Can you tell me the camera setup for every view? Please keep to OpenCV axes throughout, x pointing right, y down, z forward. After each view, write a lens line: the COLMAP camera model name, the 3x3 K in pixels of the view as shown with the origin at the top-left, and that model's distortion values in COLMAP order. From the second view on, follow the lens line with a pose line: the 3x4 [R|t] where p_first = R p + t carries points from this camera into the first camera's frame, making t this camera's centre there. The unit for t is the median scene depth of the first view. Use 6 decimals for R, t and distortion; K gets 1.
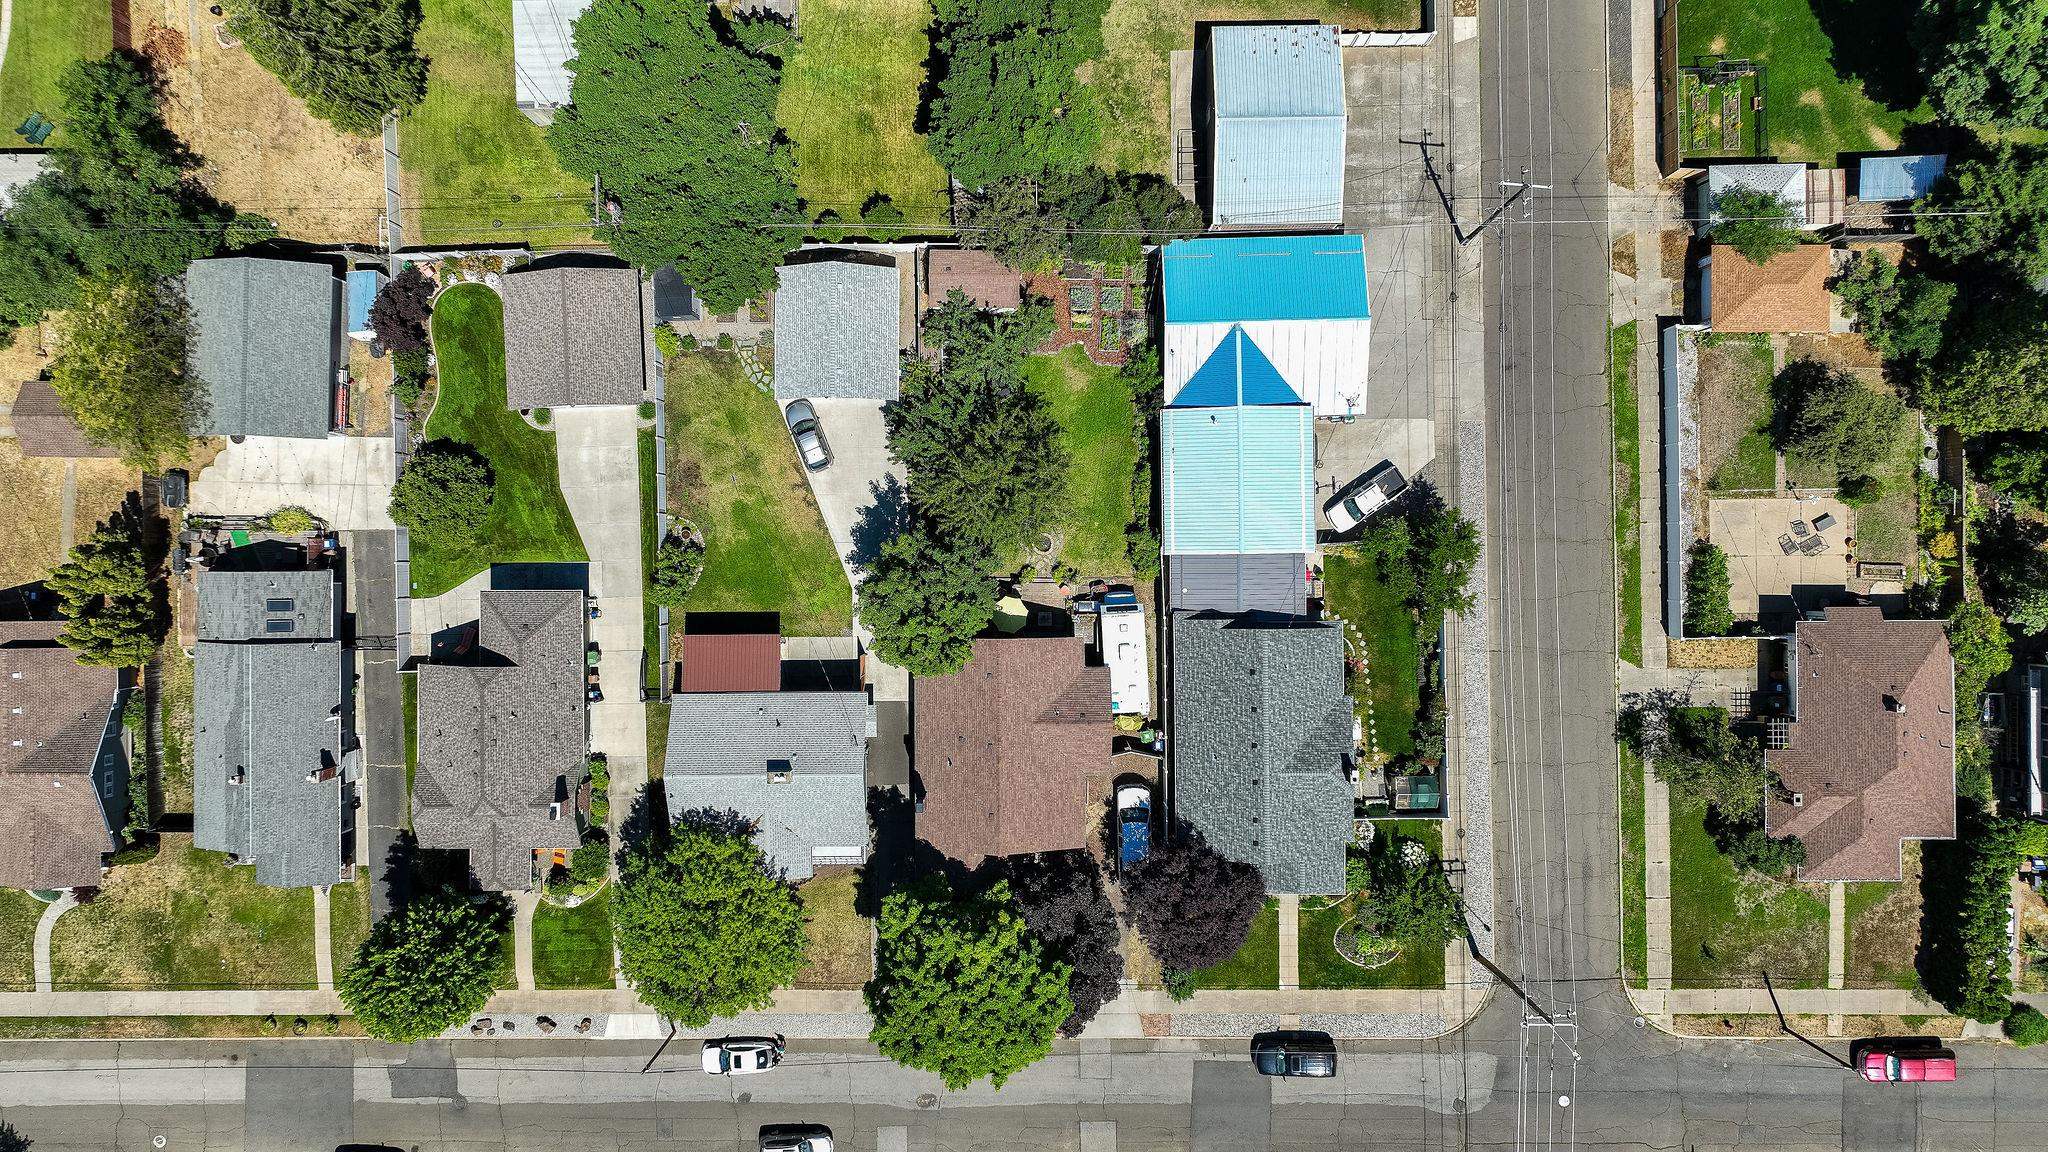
lens RADIAL K [[1442.0, 0, 1024.0], [0, 1442.0, 576.0], [0, 0, 1]] dist [0.005294, 0.003105]
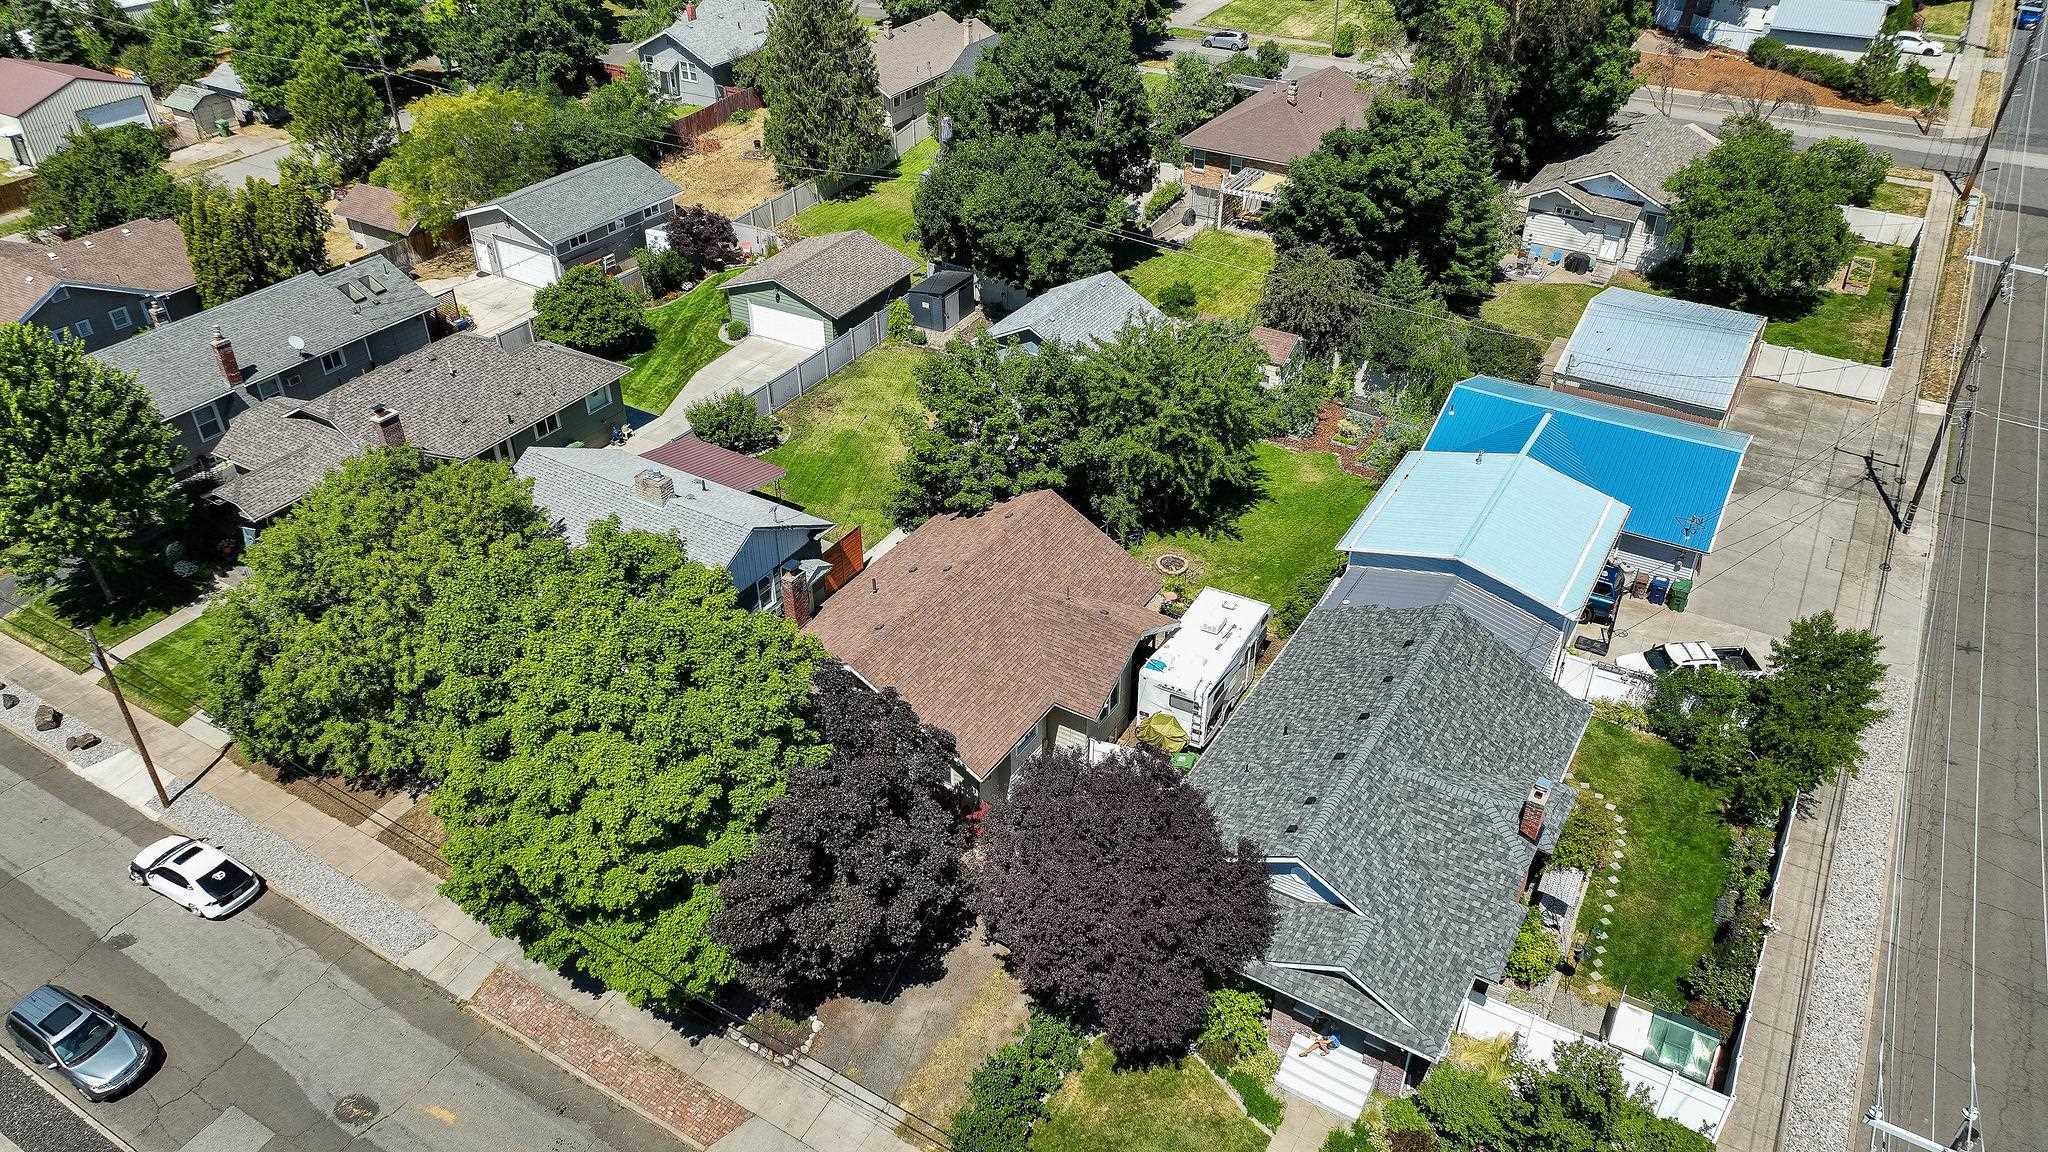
lens RADIAL K [[1442.0, 0, 1024.0], [0, 1442.0, 576.0], [0, 0, 1]] dist [0.005294, 0.003105]
pose [[0.848657, 0.300959, -0.434976, 0.251304], [-0.528909, 0.473504, -0.704308, 0.495128], [-0.006005, 0.827779, 0.561022, 0.624084]]
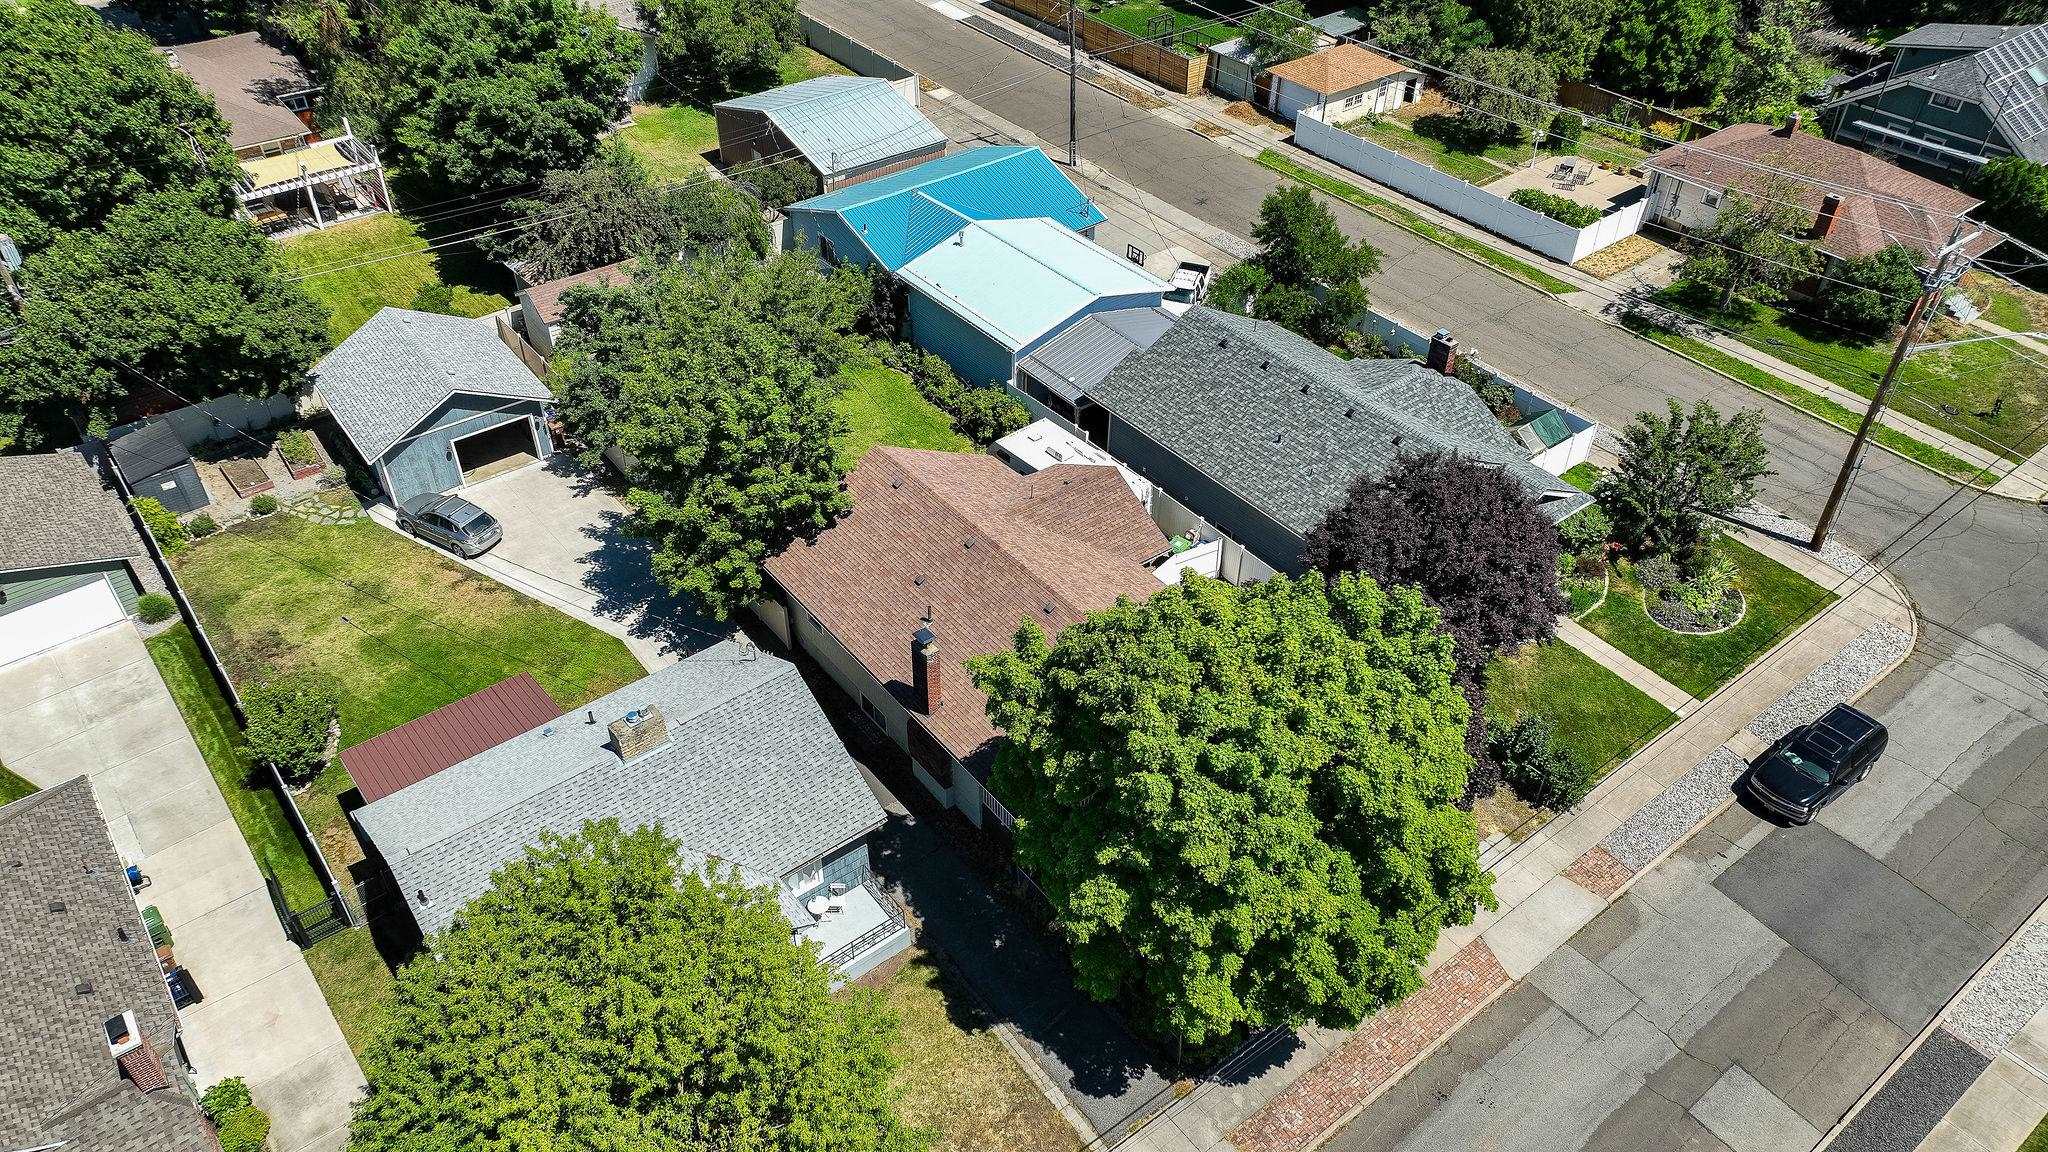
lens RADIAL K [[1442.0, 0, 1024.0], [0, 1442.0, 576.0], [0, 0, 1]] dist [0.005294, 0.003105]
pose [[0.794195, -0.374652, 0.478425, -0.256725], [0.607620, 0.499015, -0.617885, 0.446390], [-0.007250, 0.781421, 0.623962, 0.627558]]
